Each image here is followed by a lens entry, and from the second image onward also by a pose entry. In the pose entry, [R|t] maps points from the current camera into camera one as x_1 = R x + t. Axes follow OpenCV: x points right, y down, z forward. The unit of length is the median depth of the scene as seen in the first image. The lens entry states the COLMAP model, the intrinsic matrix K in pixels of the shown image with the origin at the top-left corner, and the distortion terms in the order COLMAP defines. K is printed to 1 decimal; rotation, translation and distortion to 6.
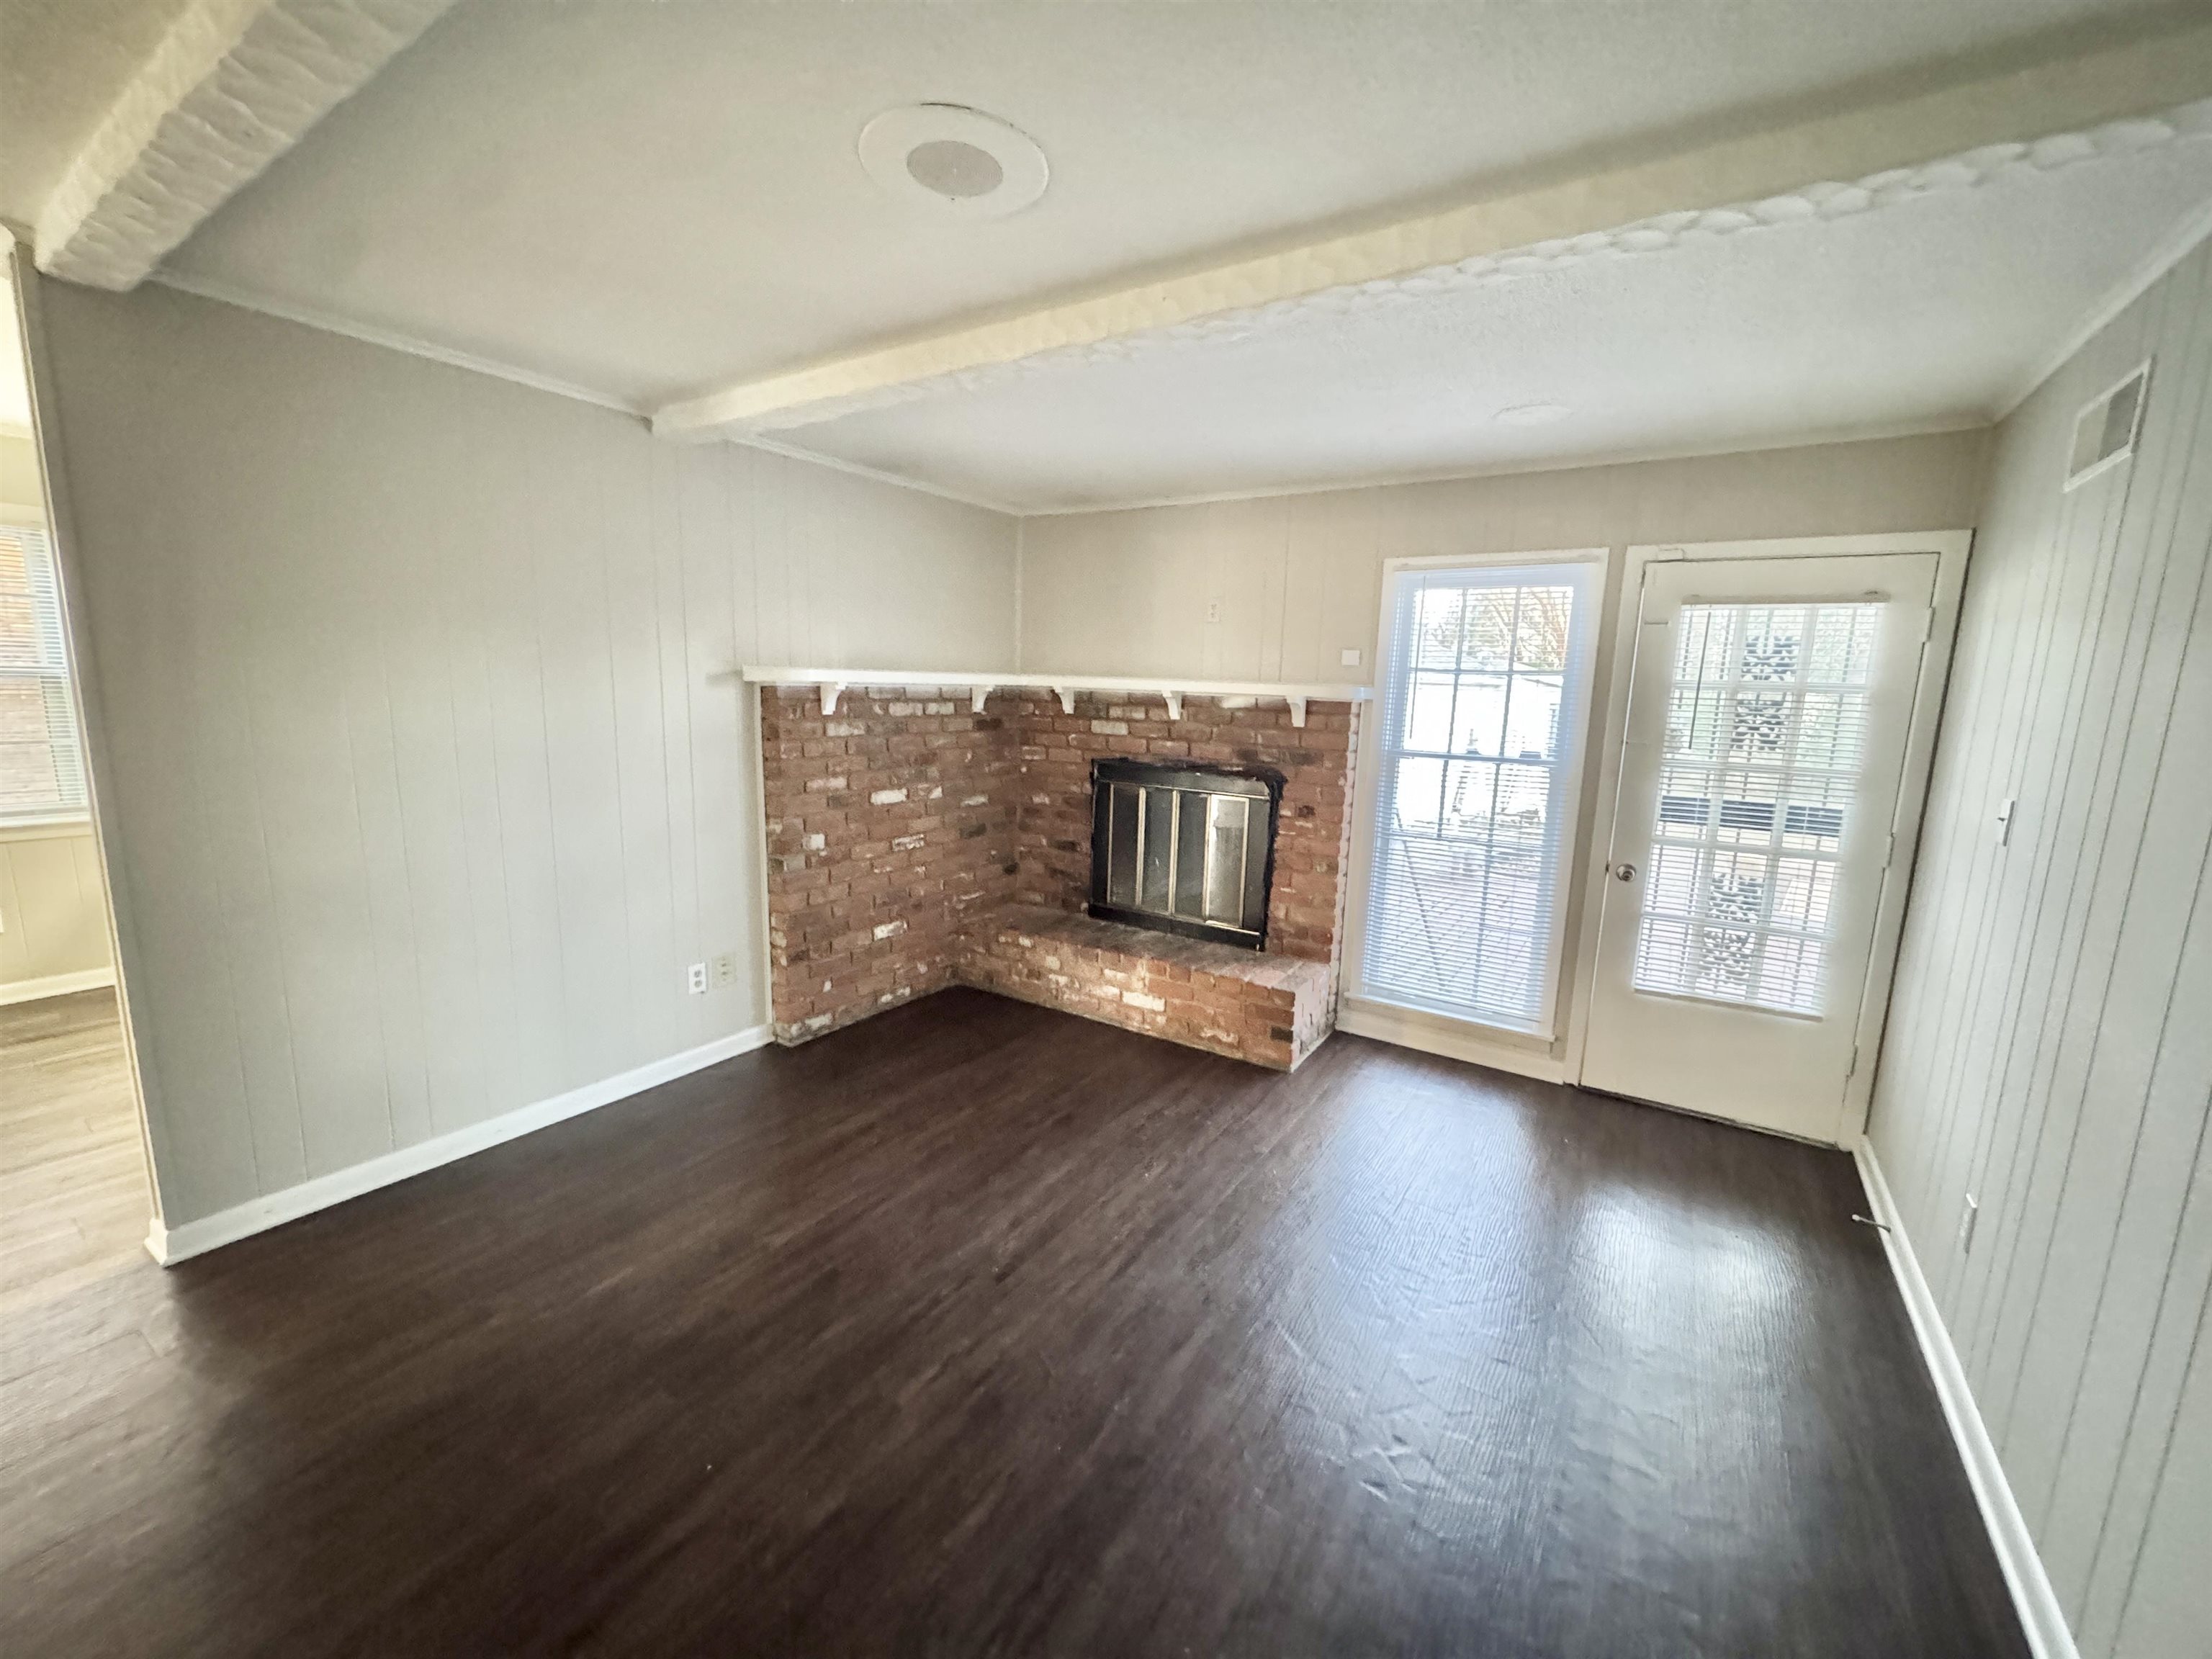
lens RADIAL K [[882.3, 0, 1106.0], [0, 882.3, 829.5], [0, 0, 1]] dist [-0.002268, -0.000017]
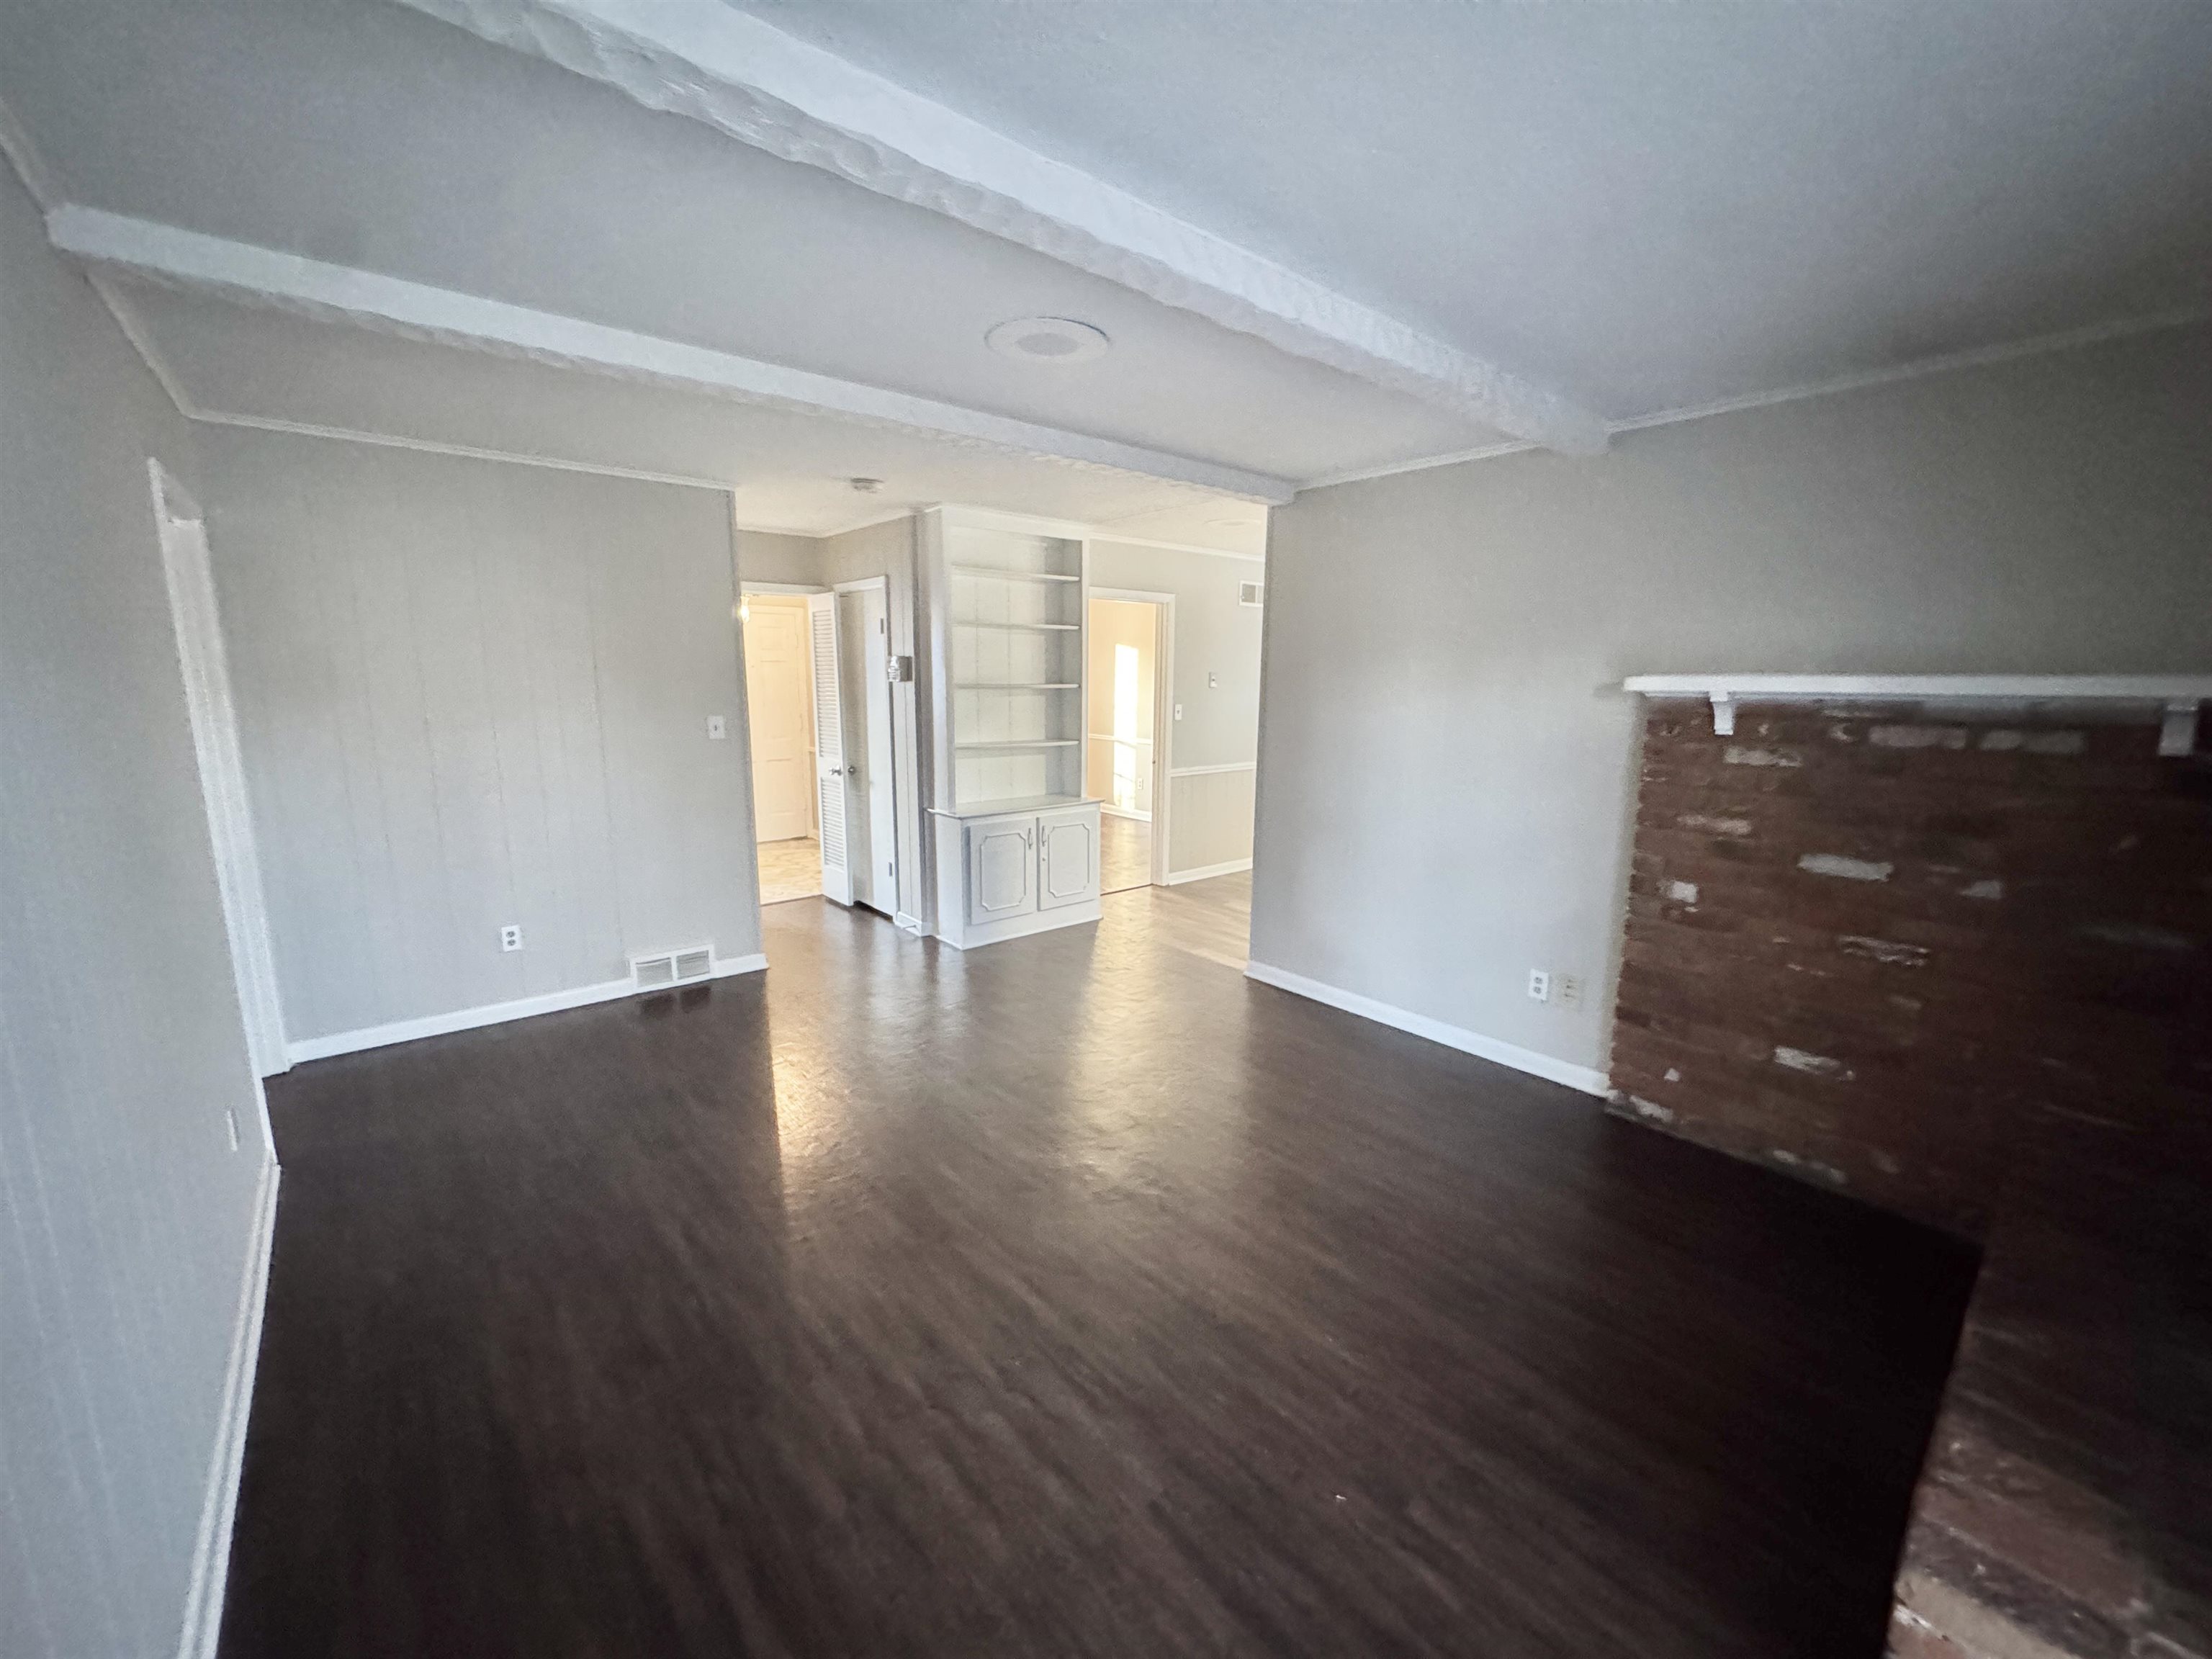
lens RADIAL K [[882.3, 0, 1106.0], [0, 882.3, 829.5], [0, 0, 1]] dist [-0.002268, -0.000017]
pose [[-0.284756, 0.136460, -0.948838, 0.552576], [-0.172245, 0.966422, 0.190682, -0.099476], [0.942998, 0.217730, -0.251690, 0.671491]]
